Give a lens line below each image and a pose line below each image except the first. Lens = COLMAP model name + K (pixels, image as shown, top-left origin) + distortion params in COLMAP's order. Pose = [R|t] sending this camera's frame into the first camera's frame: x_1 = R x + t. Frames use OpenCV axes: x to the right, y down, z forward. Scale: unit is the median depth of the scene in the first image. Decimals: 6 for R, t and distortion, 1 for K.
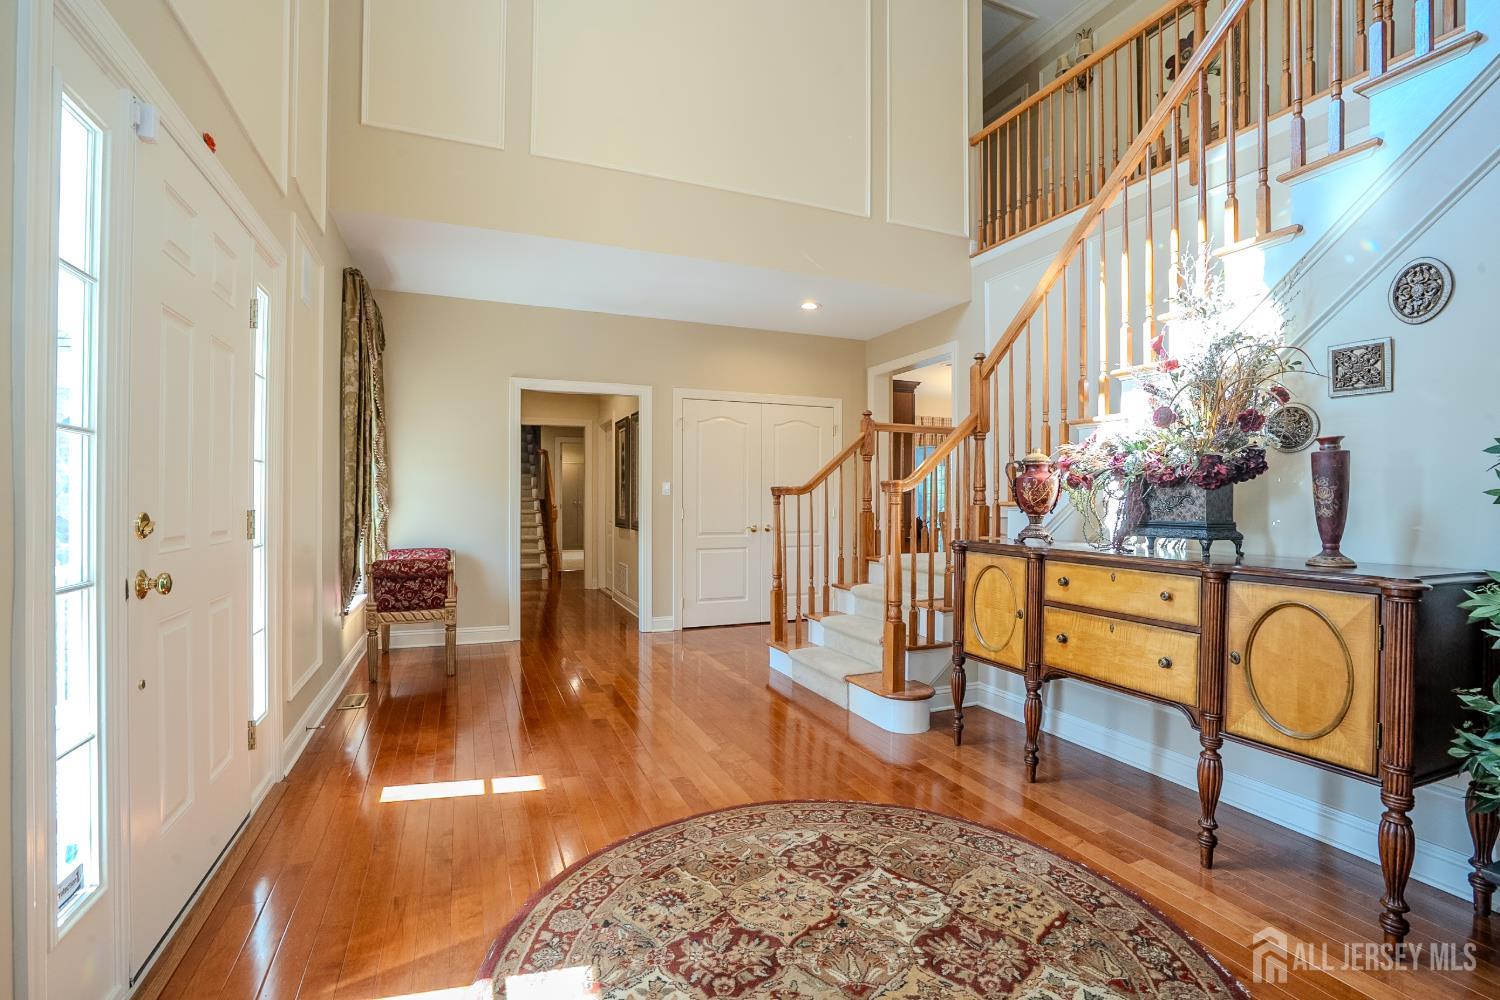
lens RADIAL K [[696.2, 0, 749.1], [0, 696.2, 500.5], [0, 0, 1]] dist [-0.043021, 0.015648]
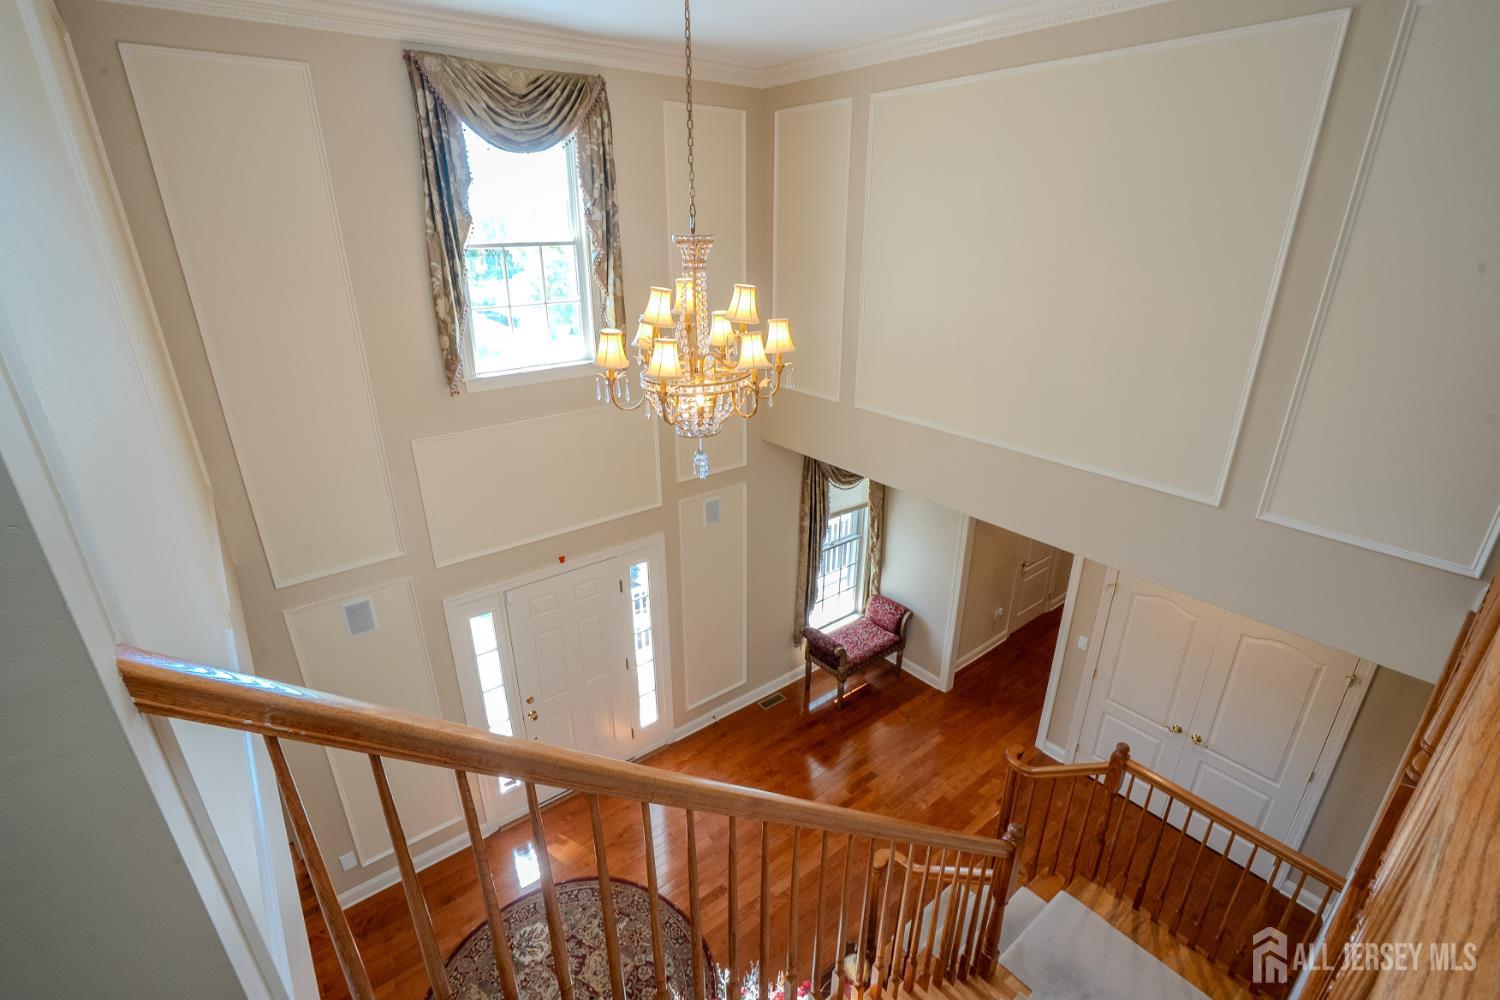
lens RADIAL K [[696.2, 0, 746.1], [0, 696.2, 507.4], [0, 0, 1]] dist [-0.043021, 0.015648]
pose [[0.258366, 0.366772, -0.893714, 1.567516], [0.008121, 0.924268, 0.381659, -1.622778], [0.966013, -0.105866, 0.235821, 1.037948]]
